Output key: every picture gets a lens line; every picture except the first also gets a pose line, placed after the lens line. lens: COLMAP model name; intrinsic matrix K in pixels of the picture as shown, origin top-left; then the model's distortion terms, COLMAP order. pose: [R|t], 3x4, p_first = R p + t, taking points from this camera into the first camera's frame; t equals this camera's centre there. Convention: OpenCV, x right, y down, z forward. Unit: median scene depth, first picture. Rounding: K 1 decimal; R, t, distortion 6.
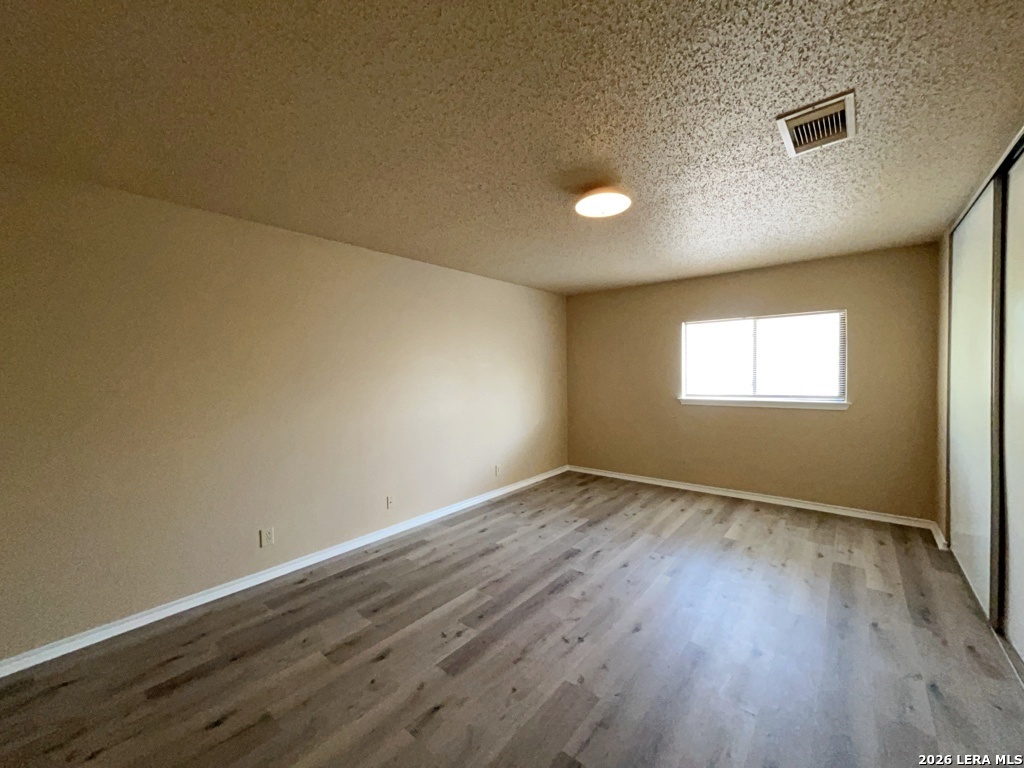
lens RADIAL K [[413.1, 0, 511.5], [0, 413.1, 382.2], [0, 0, 1]] dist [-0.001375, -0.000623]
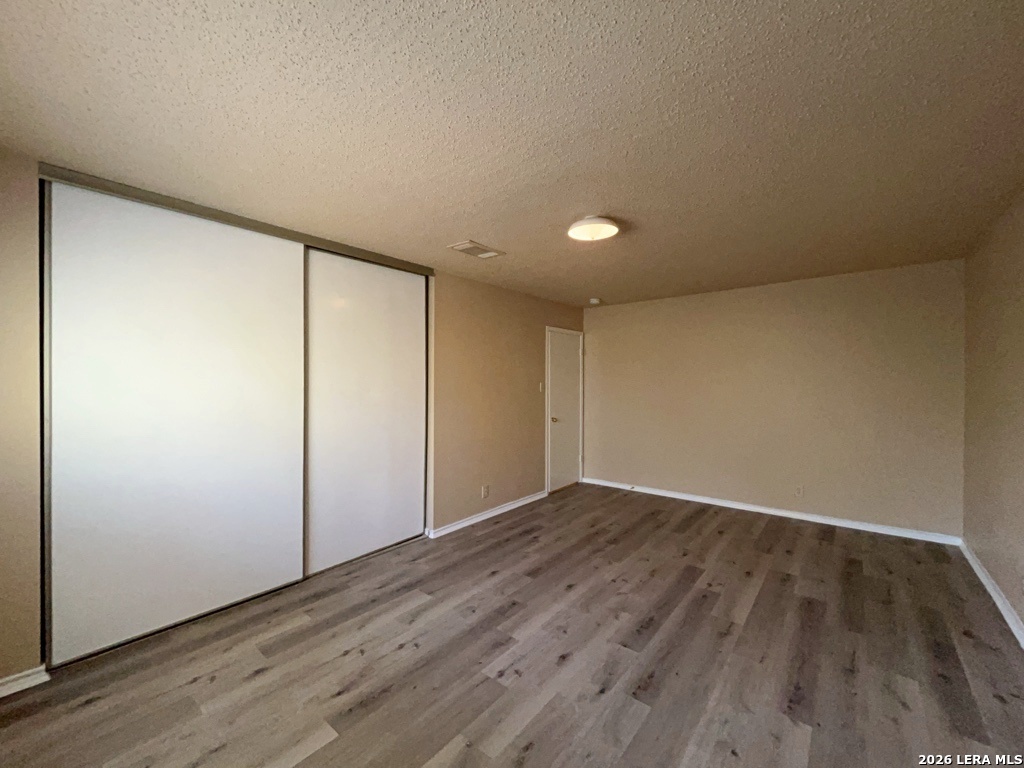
lens RADIAL K [[413.1, 0, 512.1], [0, 413.1, 382.2], [0, 0, 1]] dist [-0.001375, -0.000623]
pose [[-0.999836, 0.017898, -0.002644, 0.408823], [0.017828, 0.999538, 0.024631, -0.050232], [0.003084, 0.024580, -0.999693, 1.942437]]
